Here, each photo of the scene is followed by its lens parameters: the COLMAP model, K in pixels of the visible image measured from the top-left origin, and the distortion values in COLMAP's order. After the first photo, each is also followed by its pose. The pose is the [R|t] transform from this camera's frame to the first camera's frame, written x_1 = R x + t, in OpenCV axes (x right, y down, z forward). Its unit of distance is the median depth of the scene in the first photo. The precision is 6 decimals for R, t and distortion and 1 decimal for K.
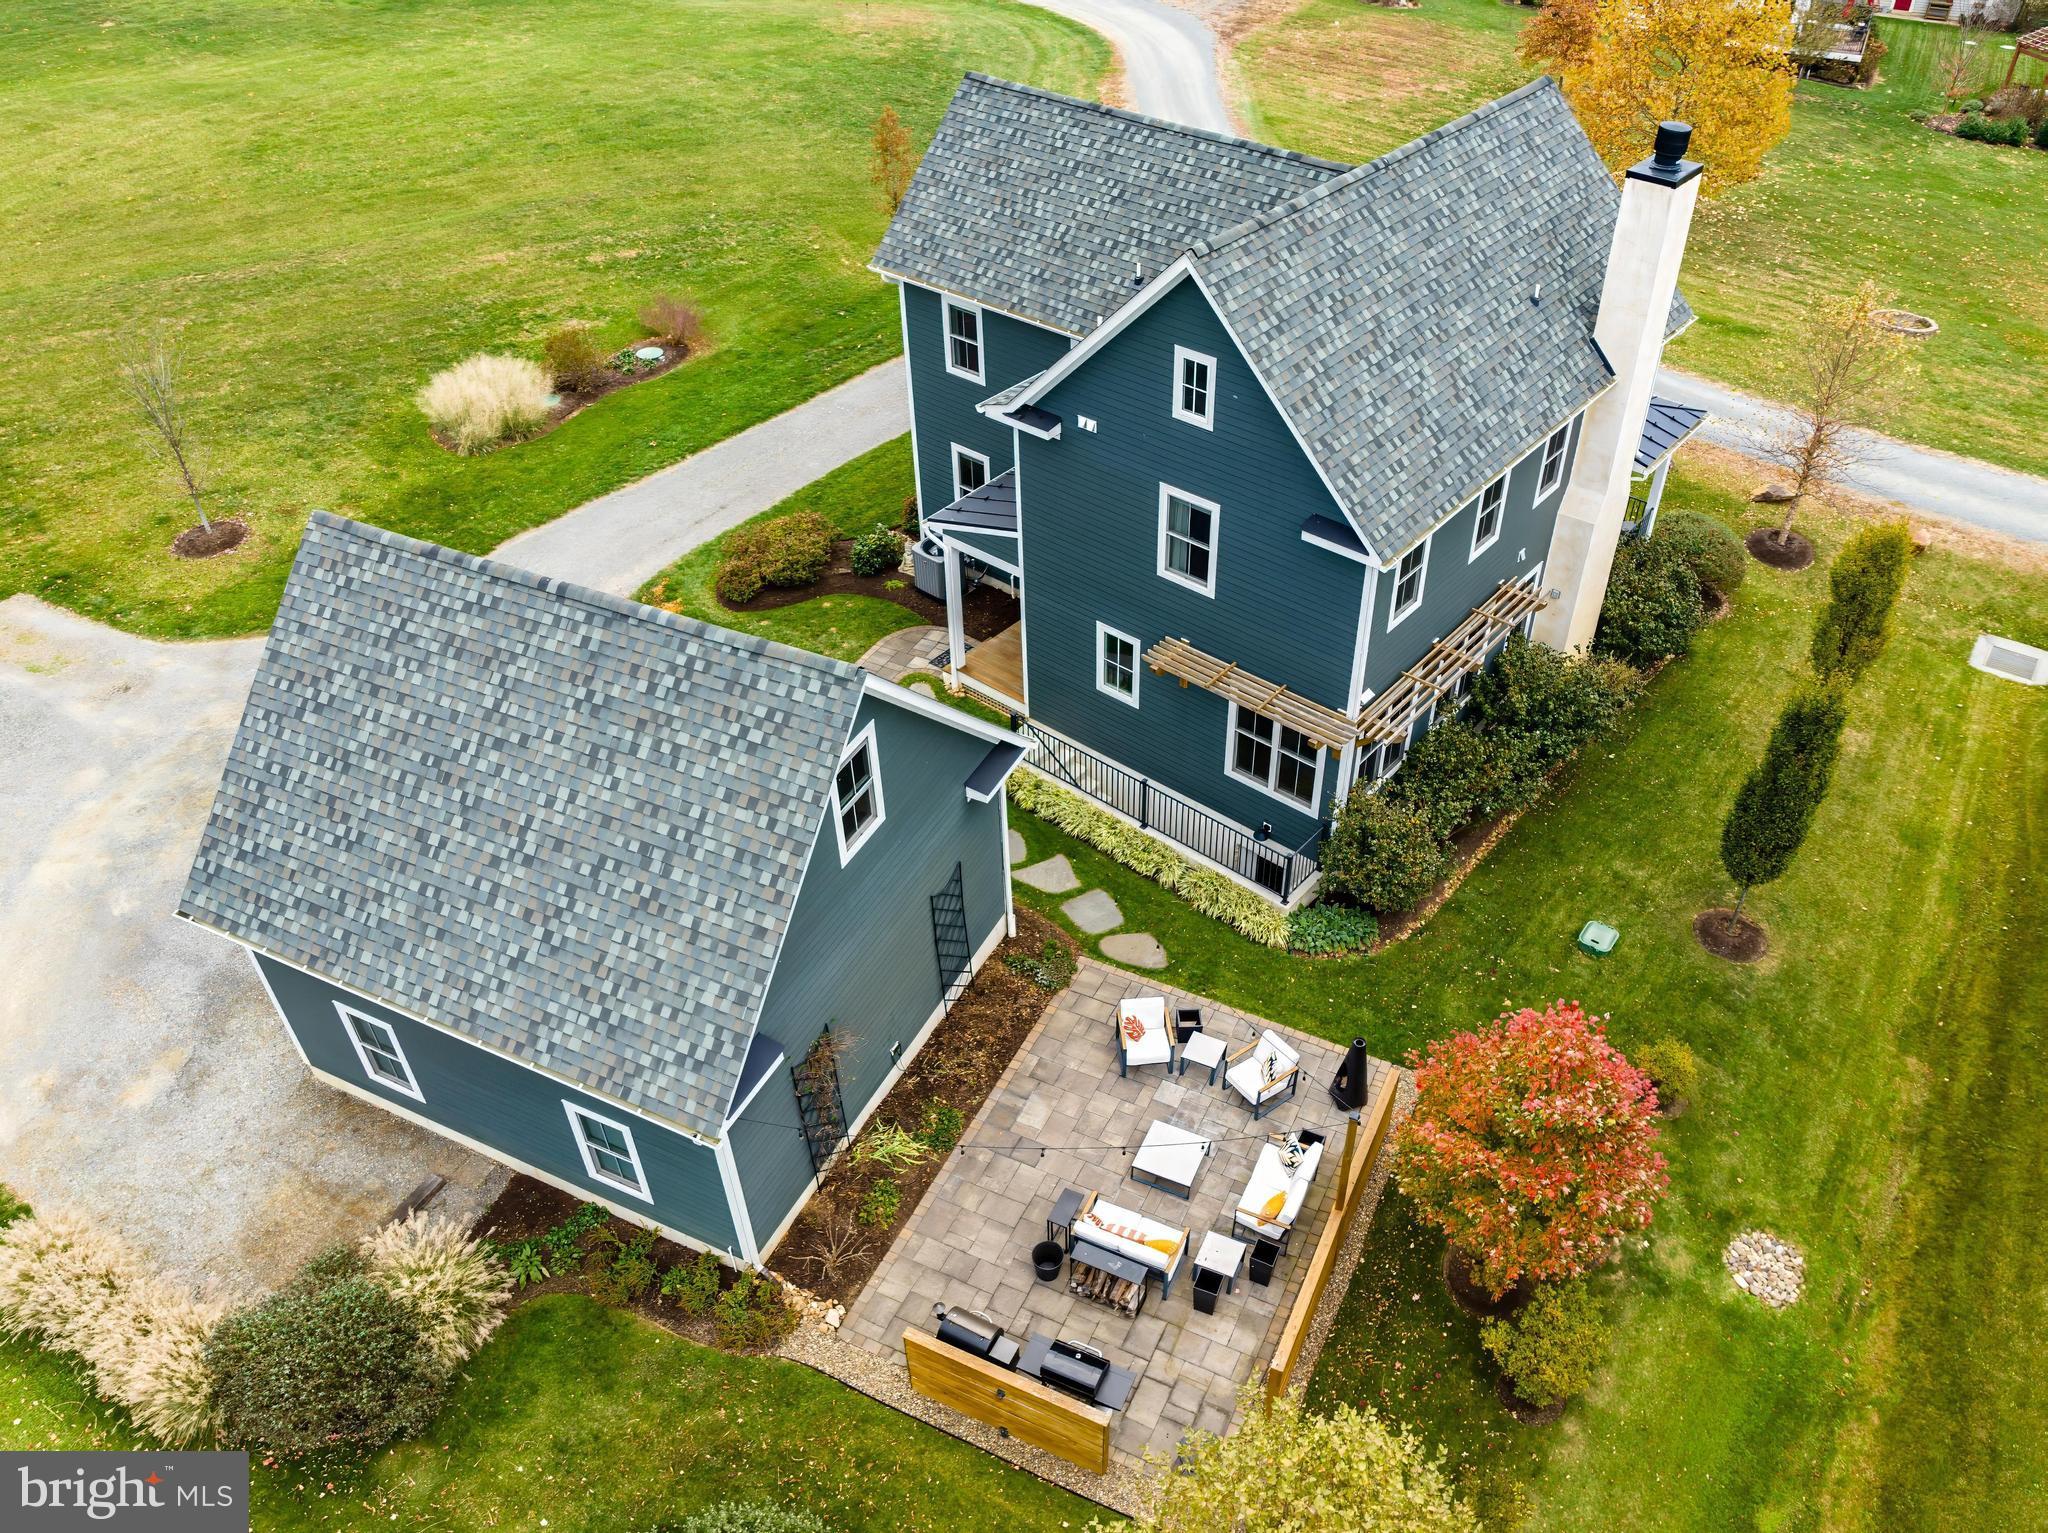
lens RADIAL K [[1470.0, 0, 1066.9], [0, 1470.0, 773.5], [0, 0, 1]] dist [-0.006497, -0.062770]
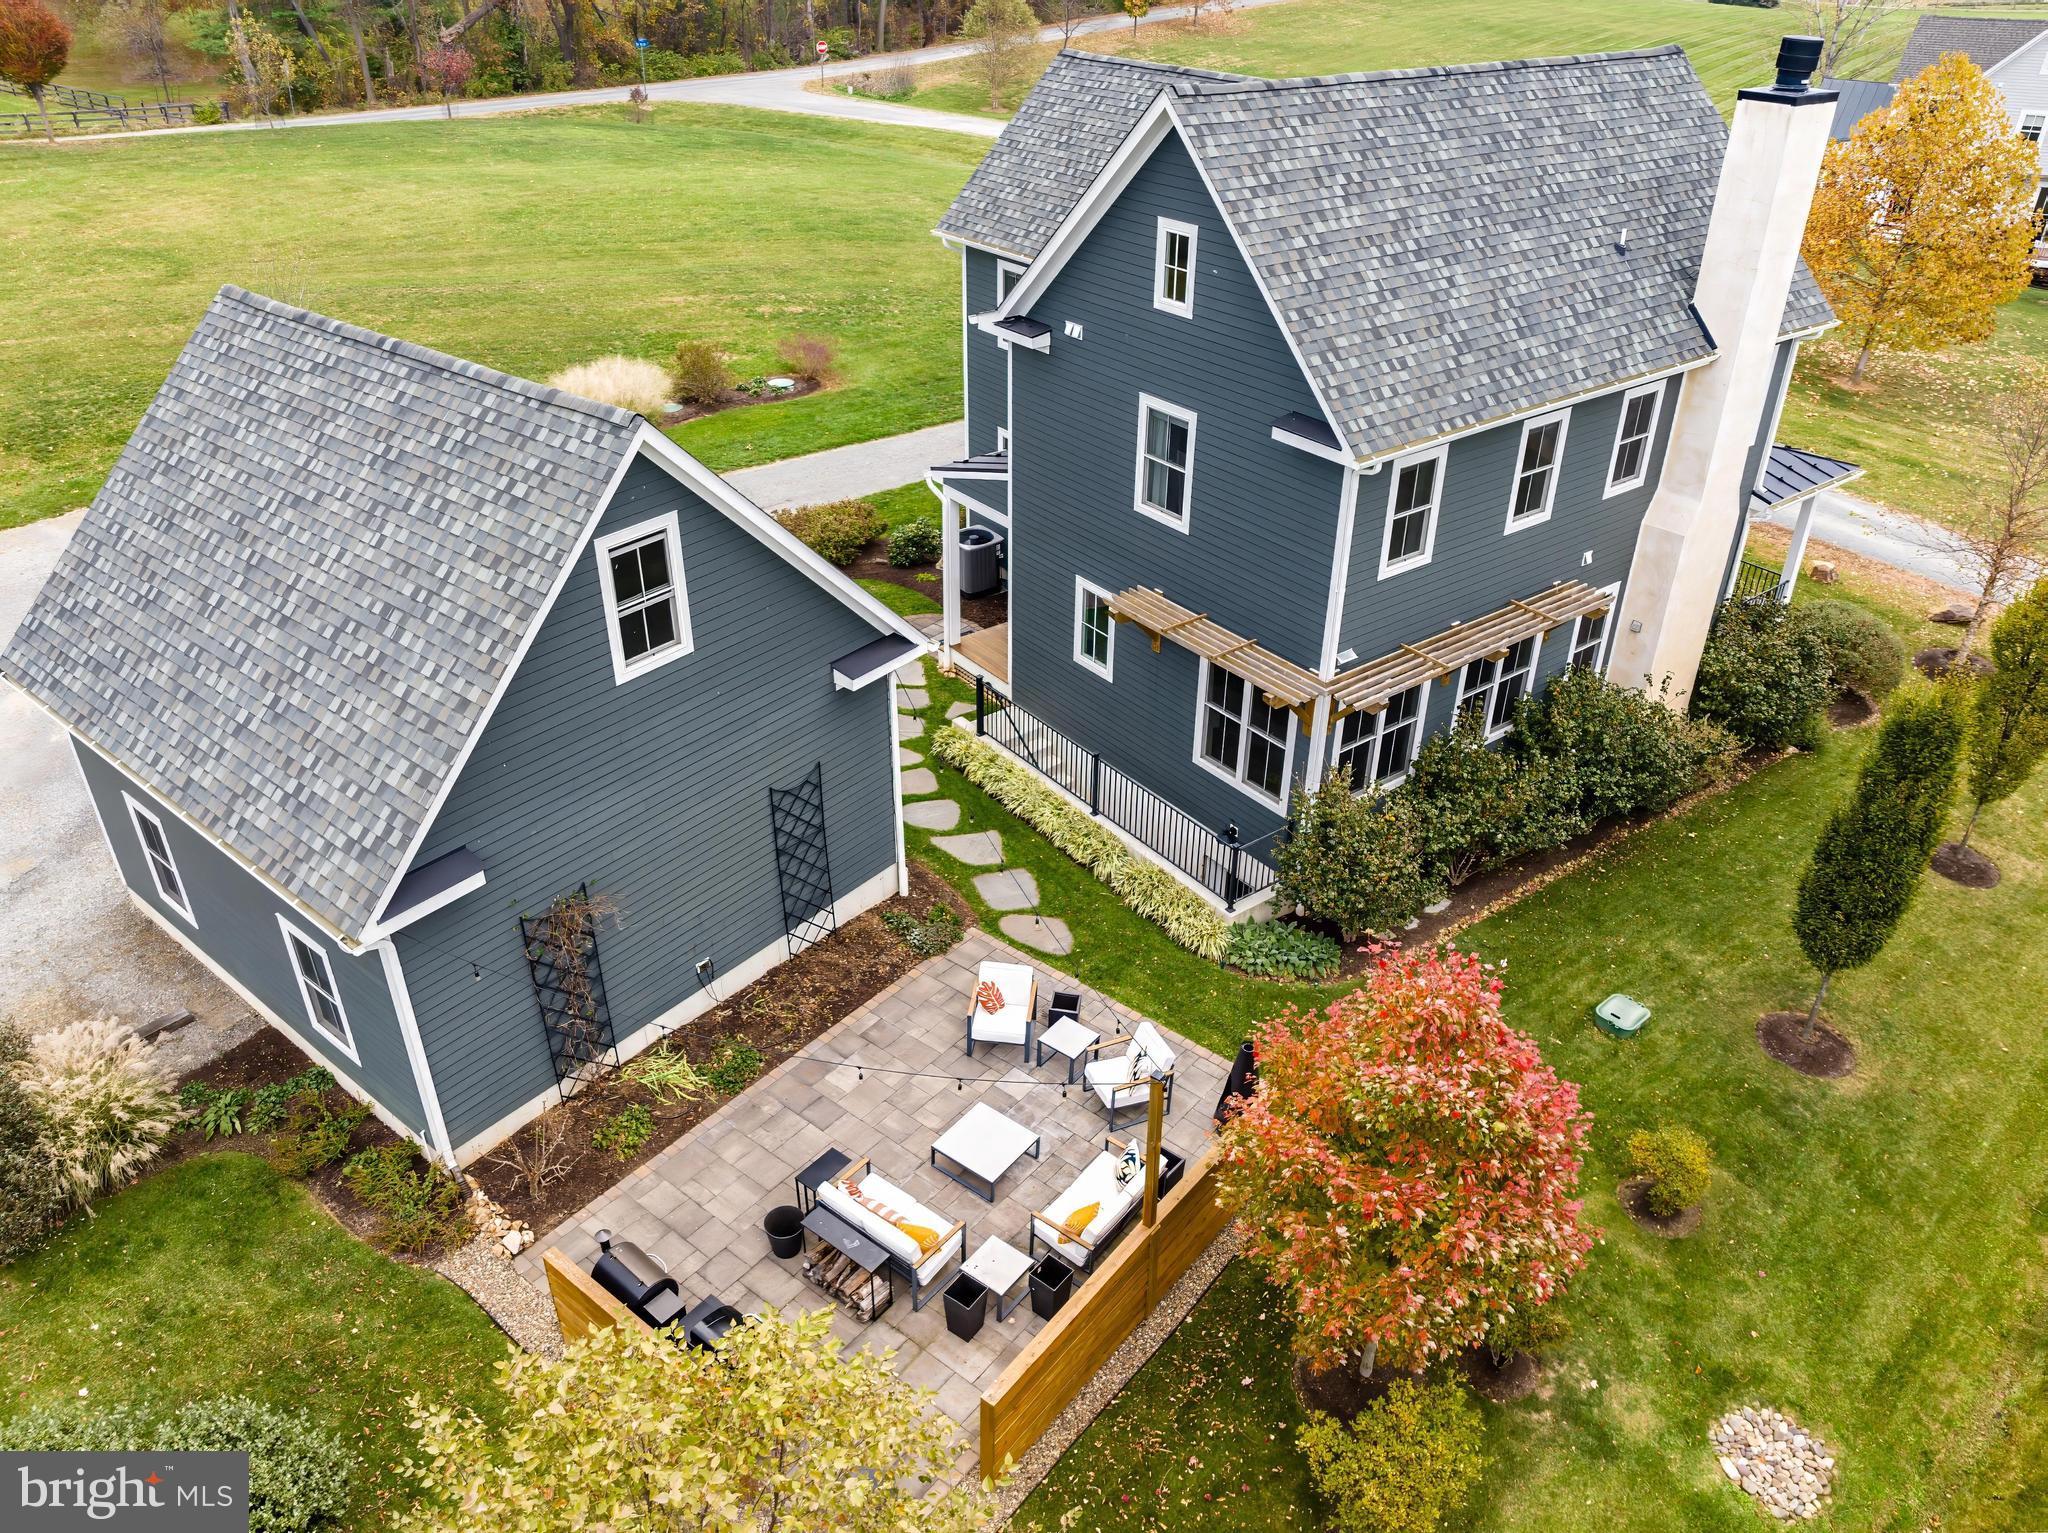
lens RADIAL K [[1404.9, 0, 1024.0], [0, 1404.9, 766.5], [0, 0, 1]] dist [-0.030755, -0.006259]
pose [[0.971736, 0.137819, -0.191665, 0.223250], [-0.165557, 0.976621, -0.137118, 0.173396], [0.168287, 0.164974, 0.971835, 0.256729]]
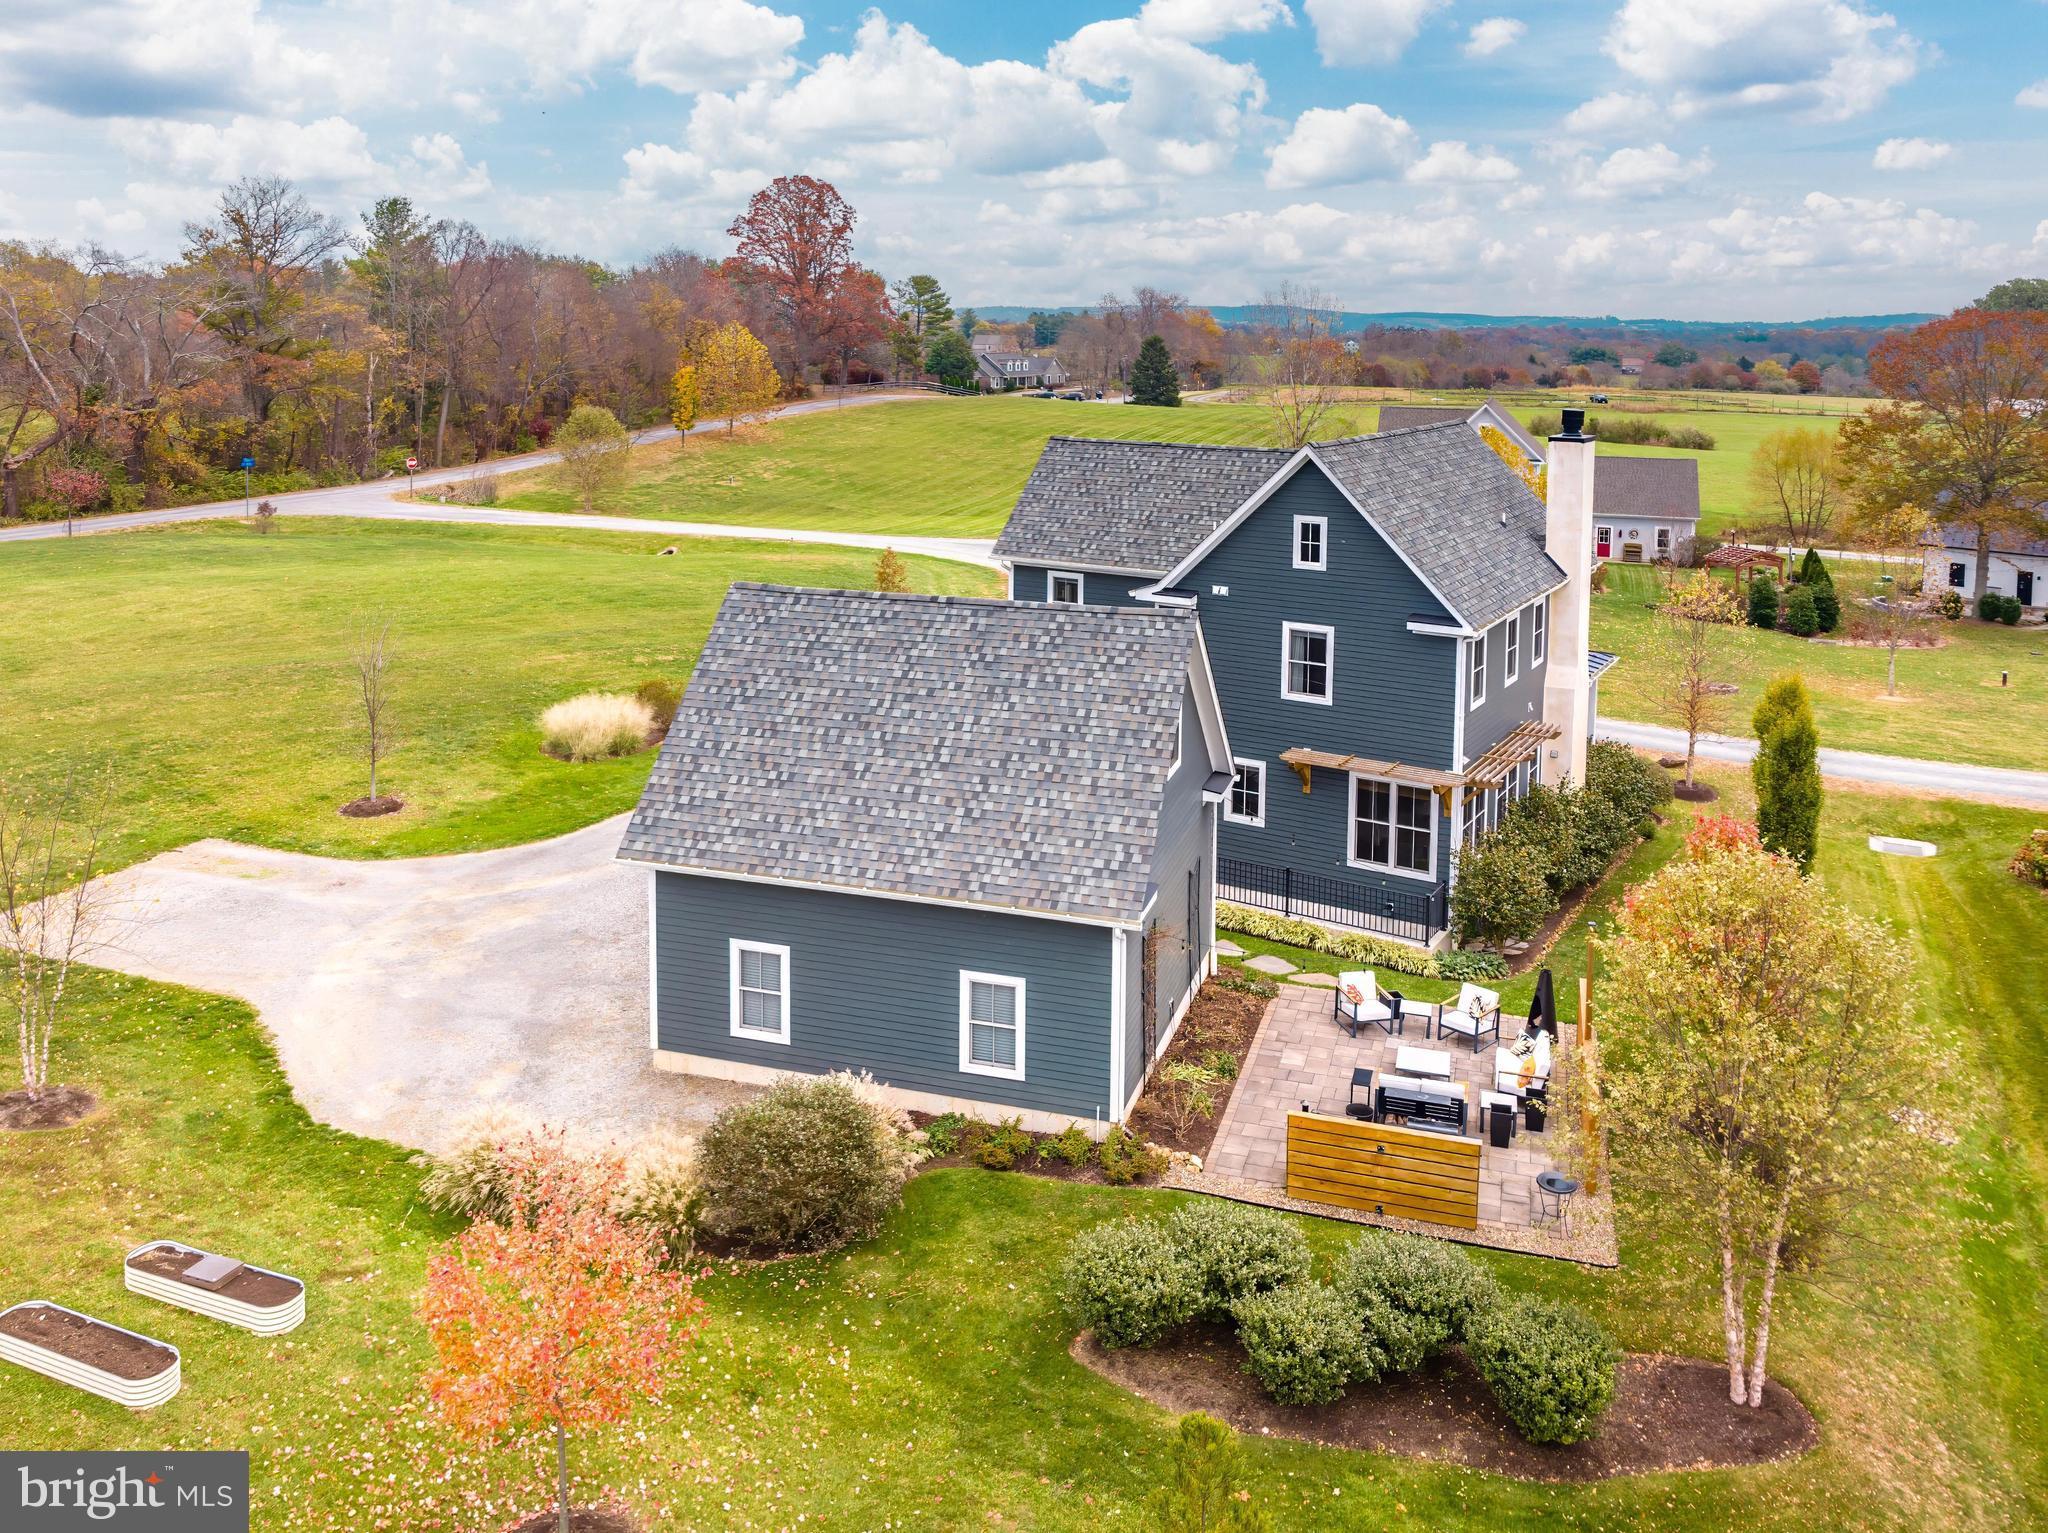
lens RADIAL K [[1559.6, 0, 929.9], [0, 1559.6, 532.3], [0, 0, 1]] dist [-0.001793, -0.079395]
pose [[0.995670, -0.000594, 0.092956, -0.478255], [0.051967, 0.832679, -0.551312, 0.619069], [-0.077075, 0.553756, 0.829104, -0.272423]]
